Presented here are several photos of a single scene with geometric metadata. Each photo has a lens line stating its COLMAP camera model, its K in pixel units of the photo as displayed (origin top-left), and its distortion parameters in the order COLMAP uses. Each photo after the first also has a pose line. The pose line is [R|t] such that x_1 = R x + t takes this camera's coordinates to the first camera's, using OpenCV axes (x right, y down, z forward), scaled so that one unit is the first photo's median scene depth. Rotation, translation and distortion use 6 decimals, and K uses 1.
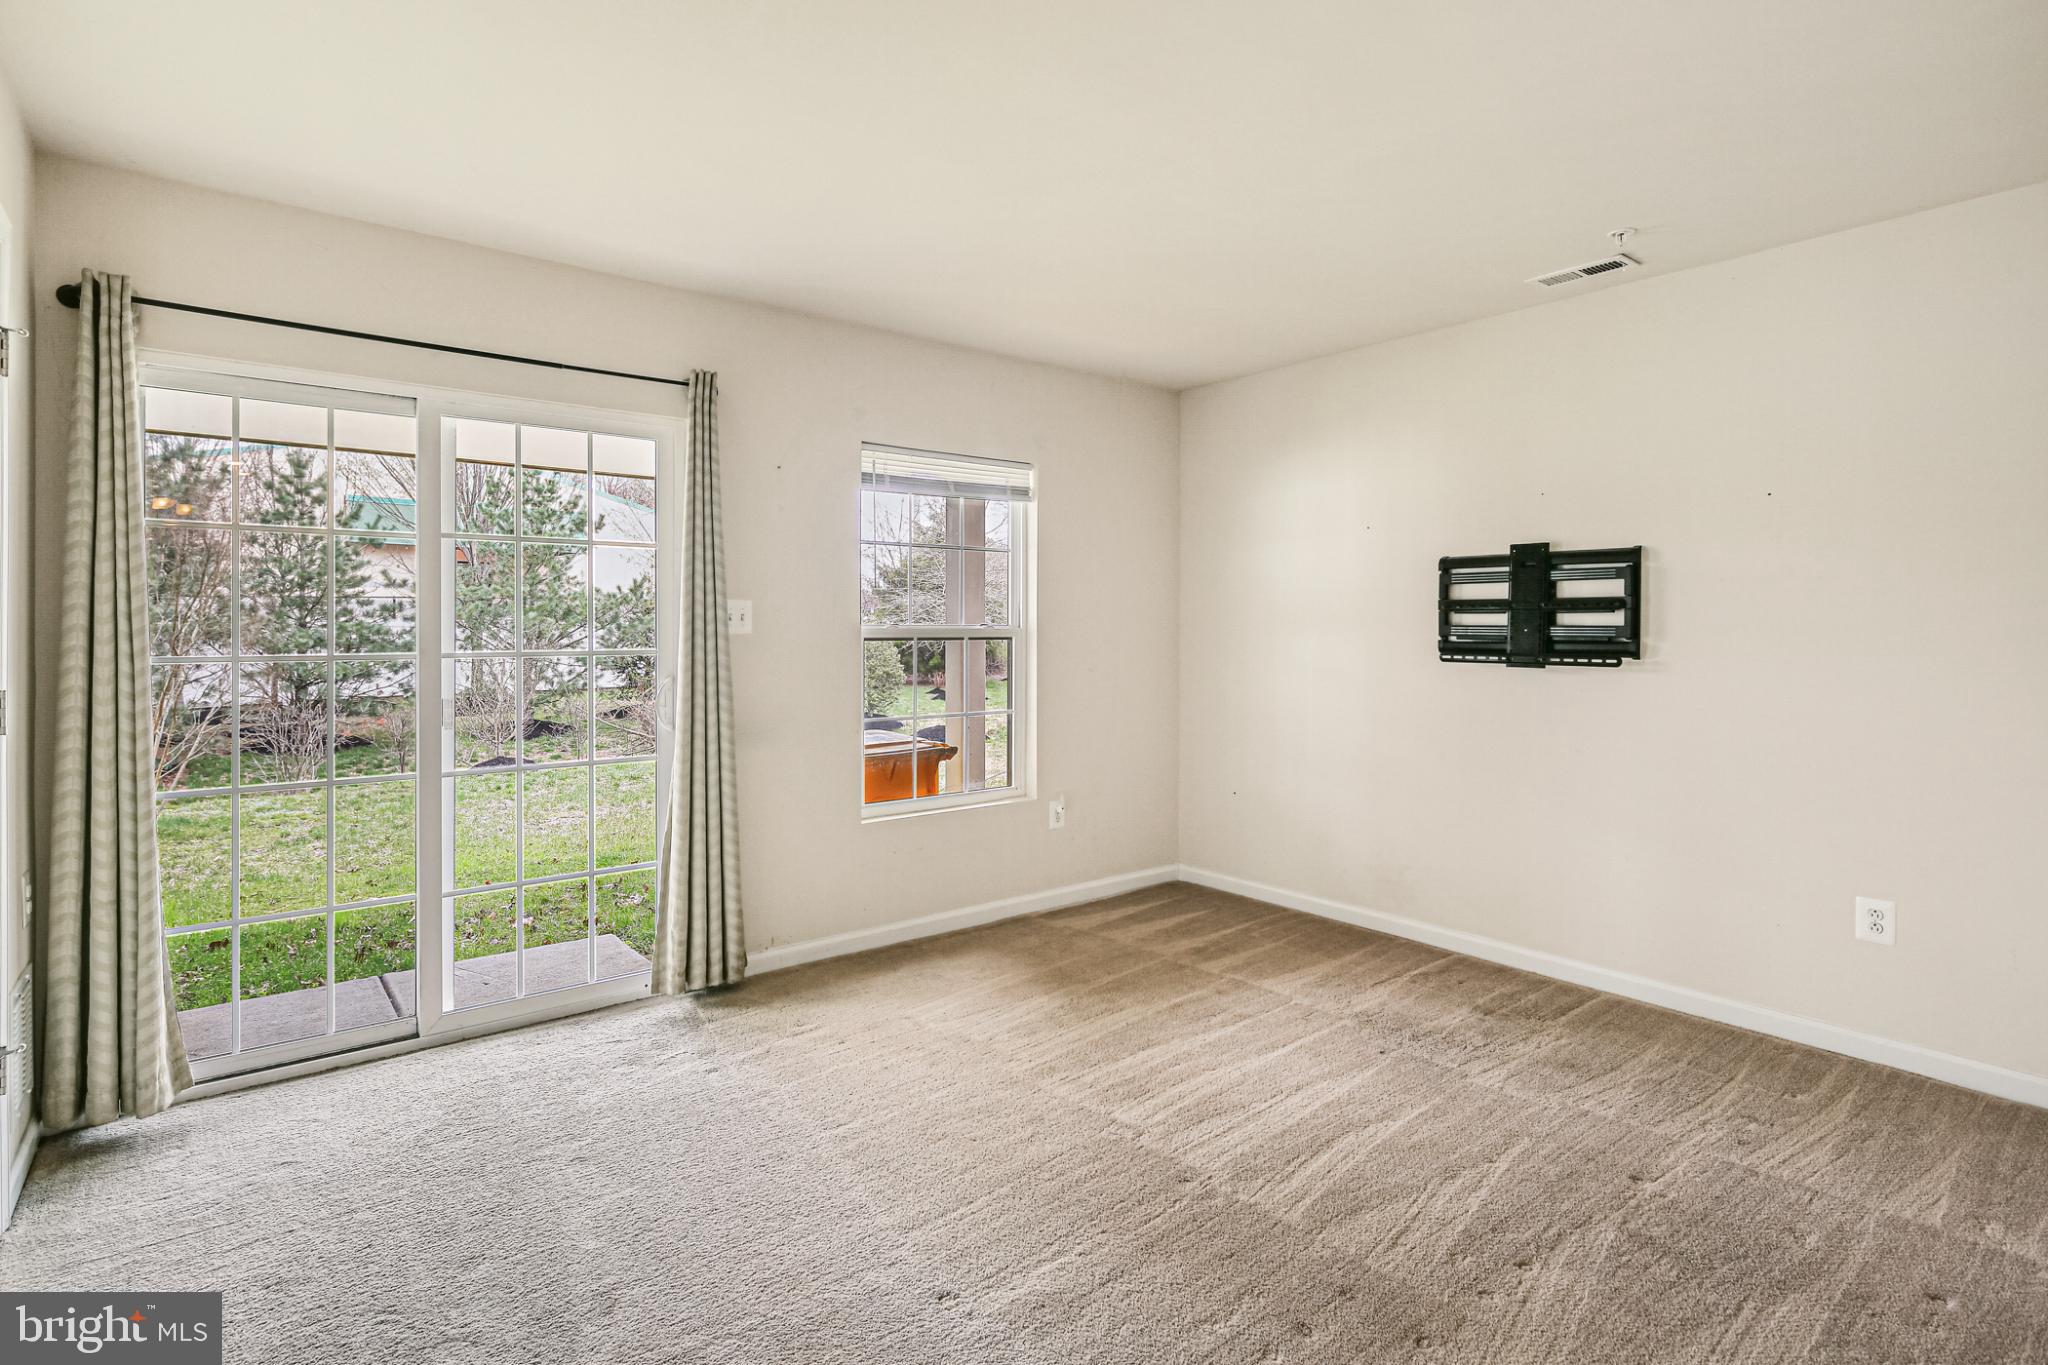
lens RADIAL K [[1005.4, 0, 1027.2], [0, 1005.4, 635.8], [0, 0, 1]] dist [0.005598, -0.004850]
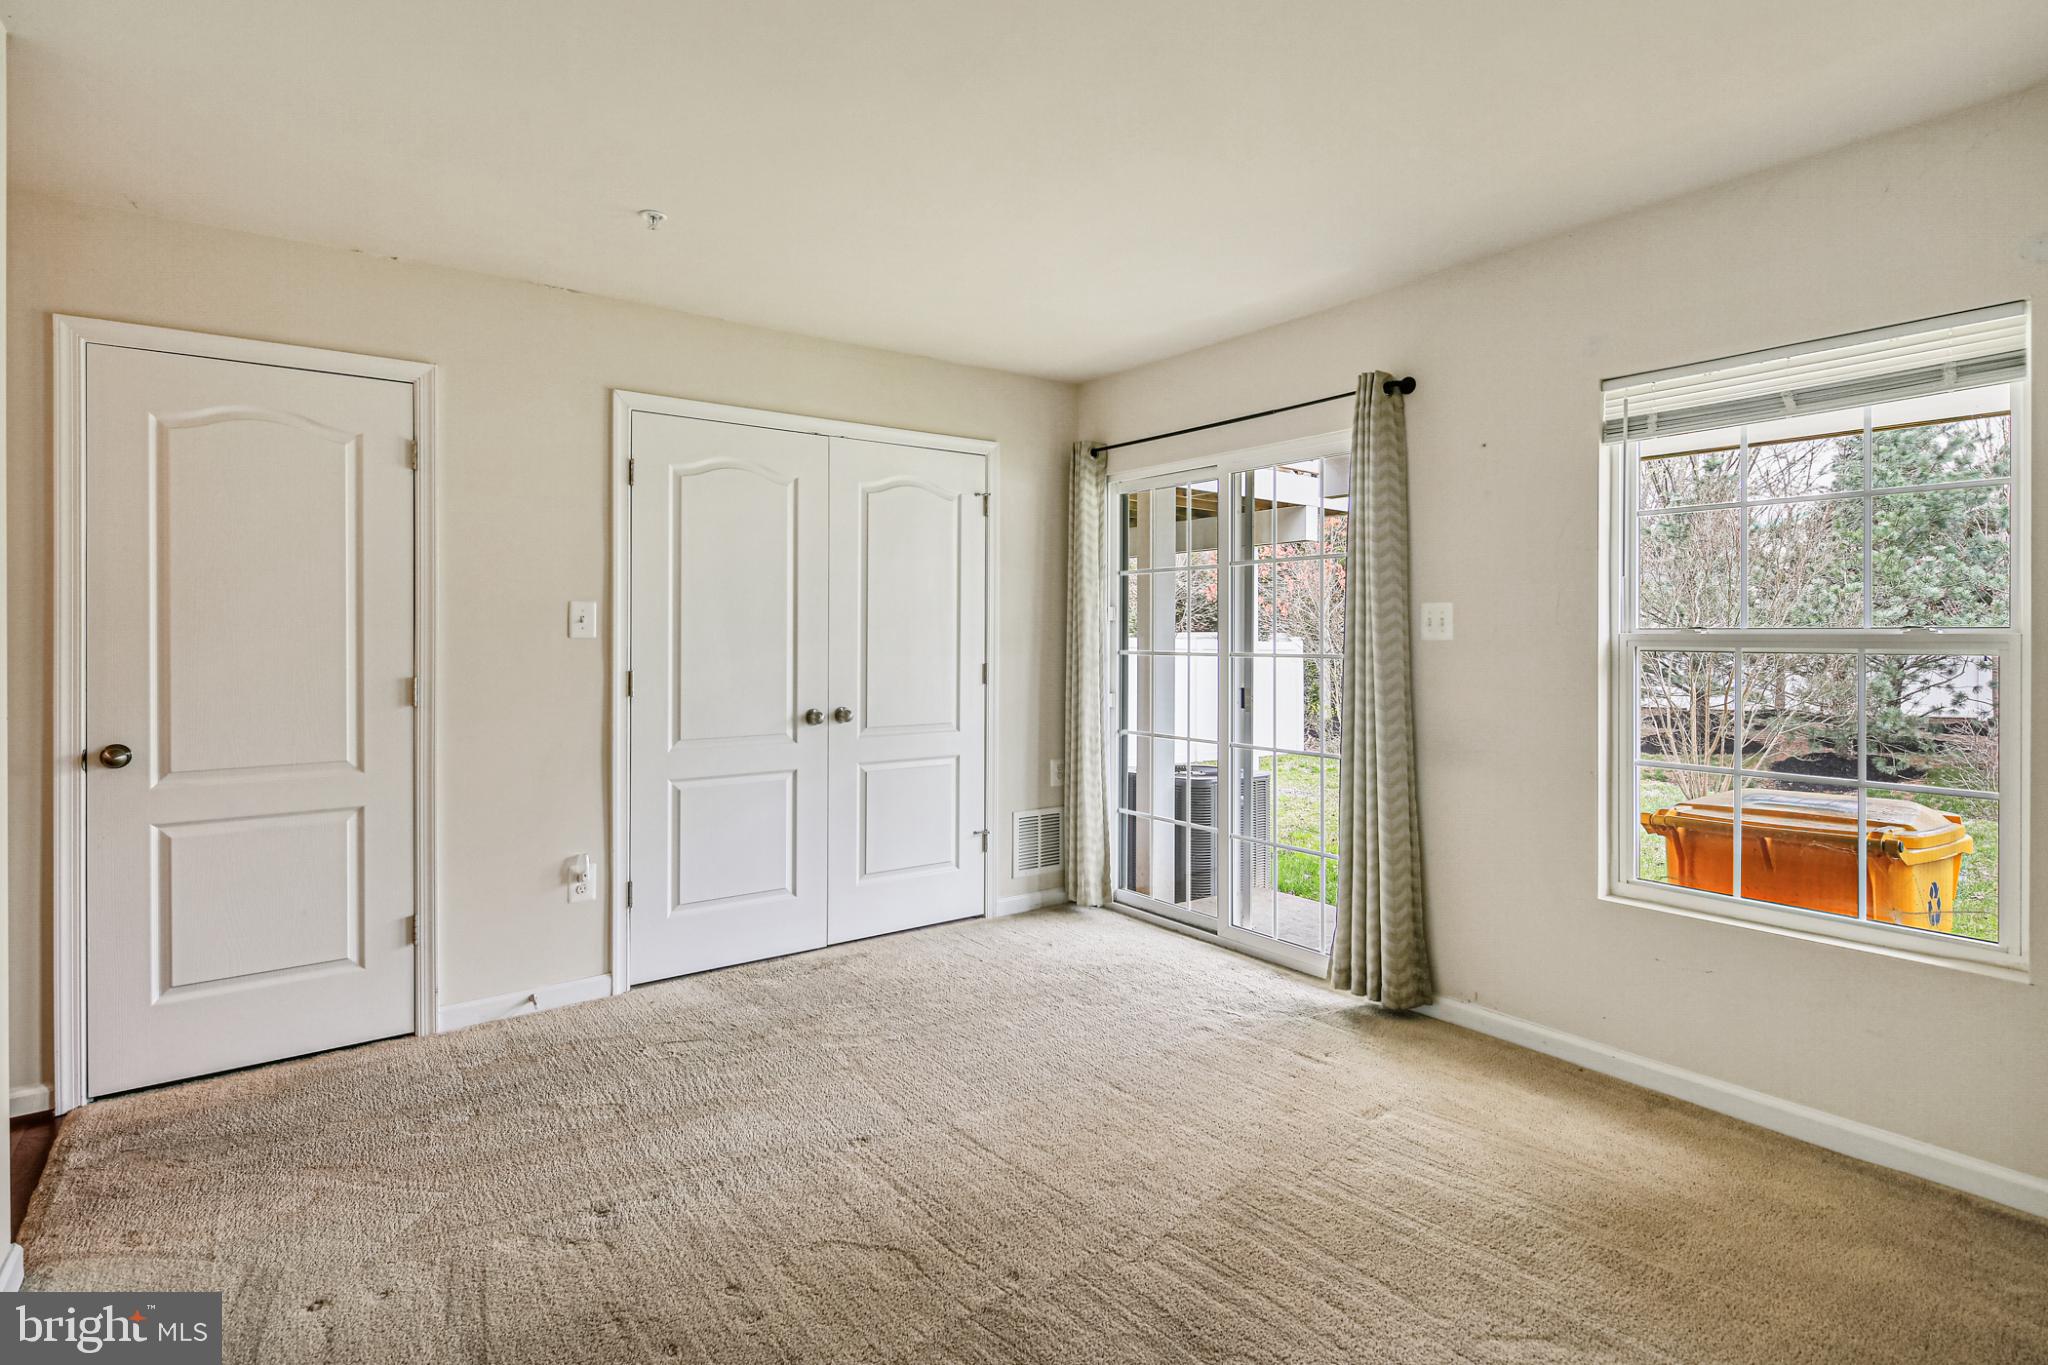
lens RADIAL K [[1005.4, 0, 1002.7], [0, 1005.4, 637.0], [0, 0, 1]] dist [0.005598, -0.004850]
pose [[-0.041076, 0.006032, -0.999138, 0.657224], [-0.001065, 0.999981, 0.006081, -0.010279], [0.999155, 0.001314, -0.041068, 0.658989]]
